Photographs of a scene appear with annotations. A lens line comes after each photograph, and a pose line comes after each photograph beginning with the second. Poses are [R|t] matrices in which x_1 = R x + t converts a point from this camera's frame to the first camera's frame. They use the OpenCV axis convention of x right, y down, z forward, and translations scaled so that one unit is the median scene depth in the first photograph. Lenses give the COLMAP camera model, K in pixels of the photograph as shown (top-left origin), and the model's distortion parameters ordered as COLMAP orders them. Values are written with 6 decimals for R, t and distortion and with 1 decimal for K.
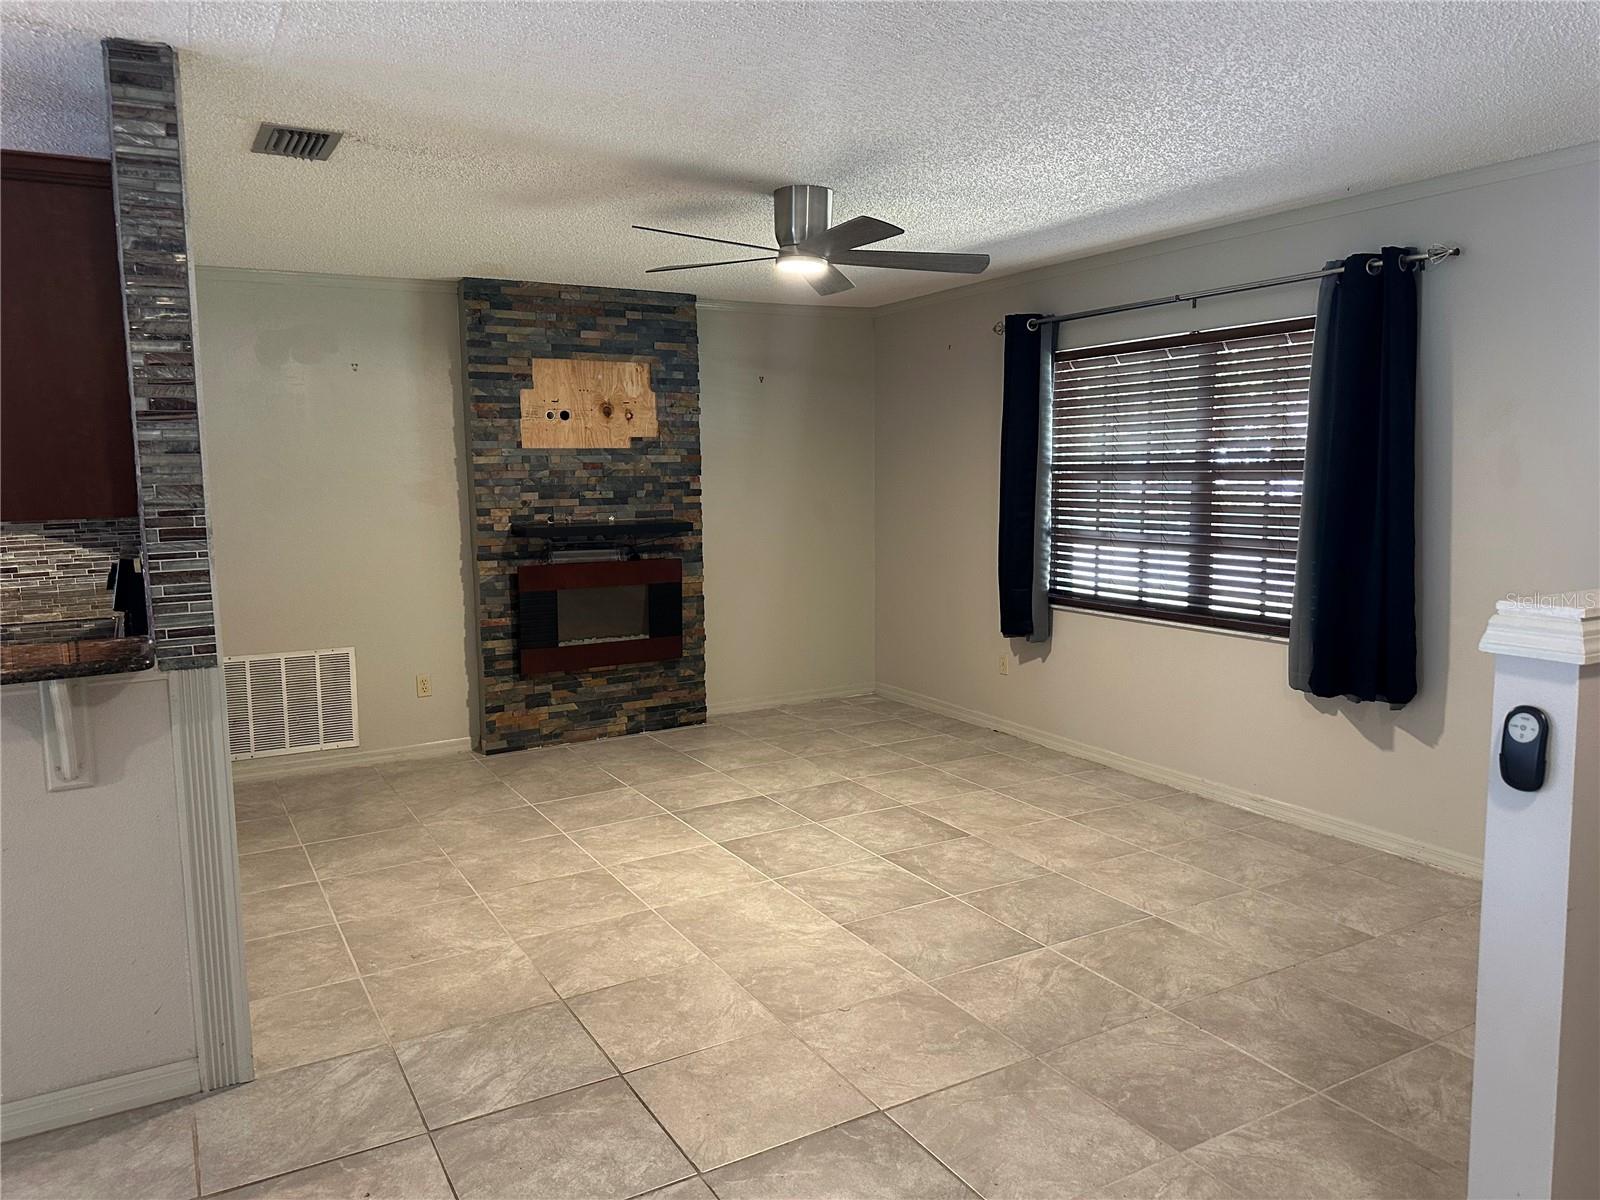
lens RADIAL K [[1123.9, 0, 793.9], [0, 1123.9, 593.3], [0, 0, 1]] dist [-0.000433, -0.000102]
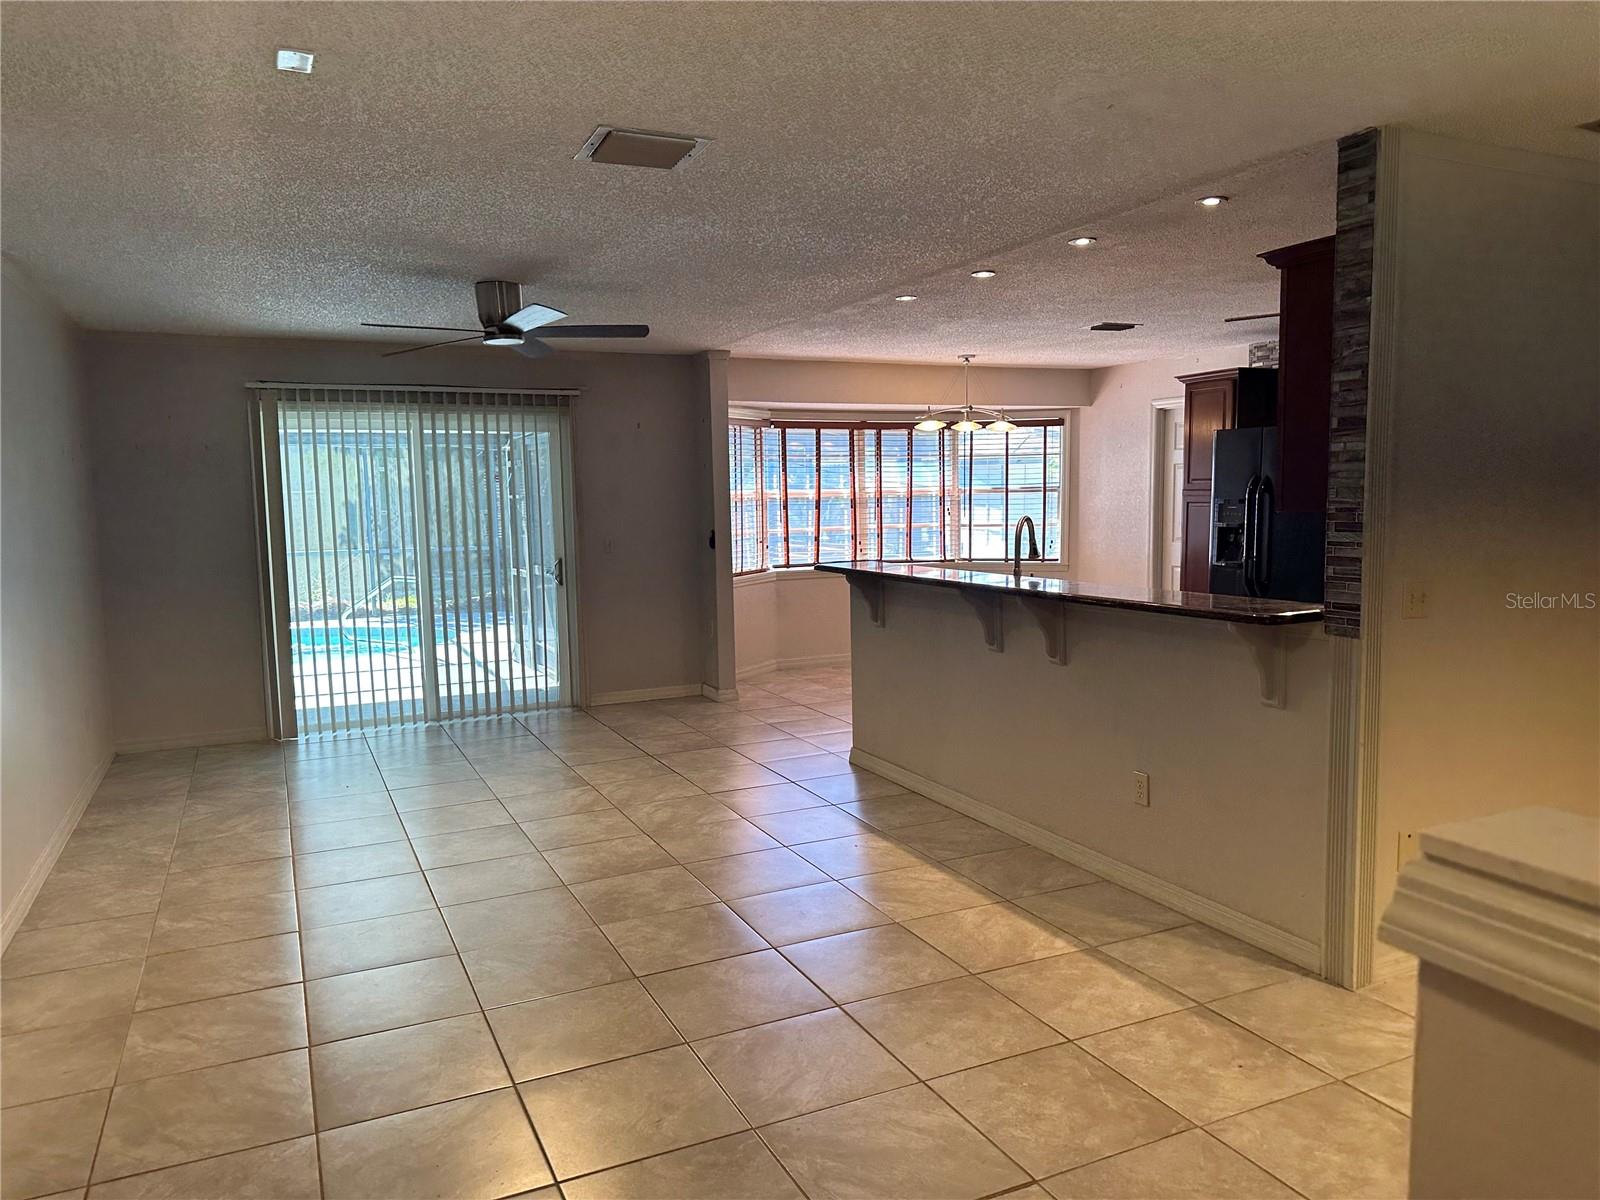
lens RADIAL K [[1129.1, 0, 795.3], [0, 1129.1, 596.4], [0, 0, 1]] dist [0.011939, 0.002076]
pose [[-0.066940, 0.116315, -0.990954, 0.753696], [-0.090928, 0.988338, 0.122150, -0.075285], [0.993605, 0.098282, -0.055583, 0.483395]]
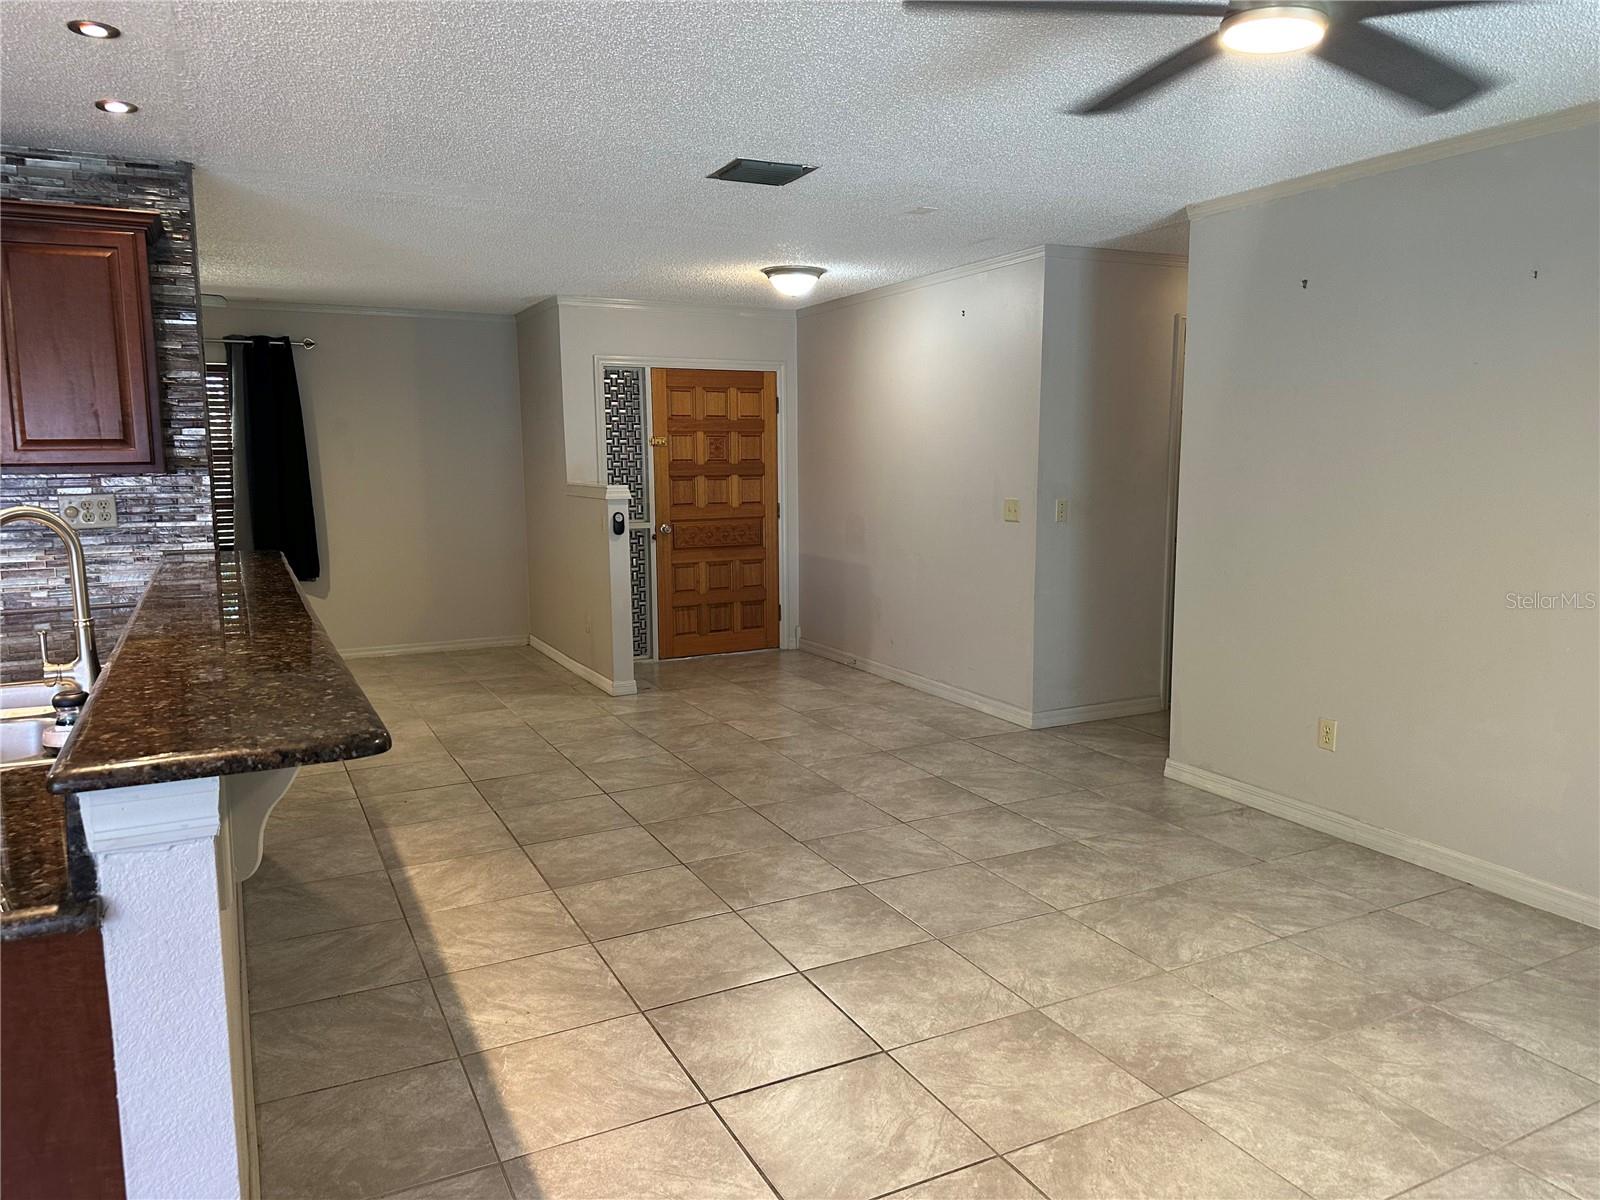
lens RADIAL K [[1129.1, 0, 795.3], [0, 1129.1, 596.4], [0, 0, 1]] dist [0.011939, 0.002076]
pose [[0.042744, -0.107480, 0.993288, -2.112885], [0.112767, 0.988363, 0.102094, 0.039319], [-0.992702, 0.107646, 0.054367, 0.142381]]
